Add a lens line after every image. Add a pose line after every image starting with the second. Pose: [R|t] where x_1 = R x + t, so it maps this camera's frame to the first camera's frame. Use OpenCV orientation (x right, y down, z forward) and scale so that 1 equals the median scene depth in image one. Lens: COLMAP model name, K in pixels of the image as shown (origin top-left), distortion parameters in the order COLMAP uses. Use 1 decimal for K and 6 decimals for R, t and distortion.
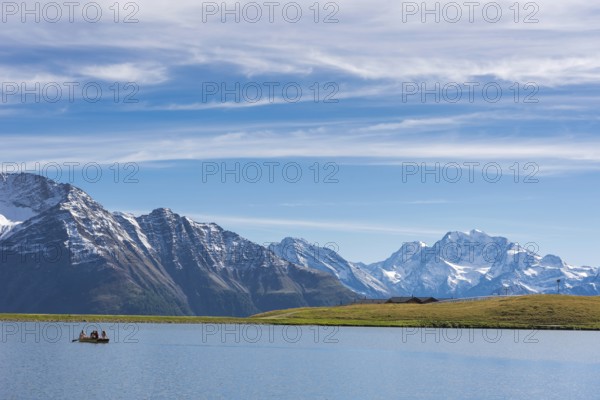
lens RADIAL K [[788.8, 0, 300.0], [0, 788.8, 200.0], [0, 0, 1]] dist [0.011715, 0.000372]
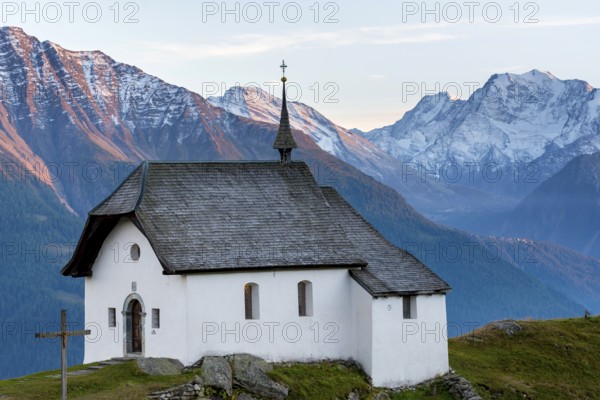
lens RADIAL K [[788.8, 0, 300.0], [0, 788.8, 200.0], [0, 0, 1]] dist [0.011715, 0.000372]
pose [[0.999387, -0.033157, -0.011215, 0.038100], [0.033789, 0.997516, 0.061815, 0.096981], [0.009138, -0.062156, 0.998025, 0.367787]]
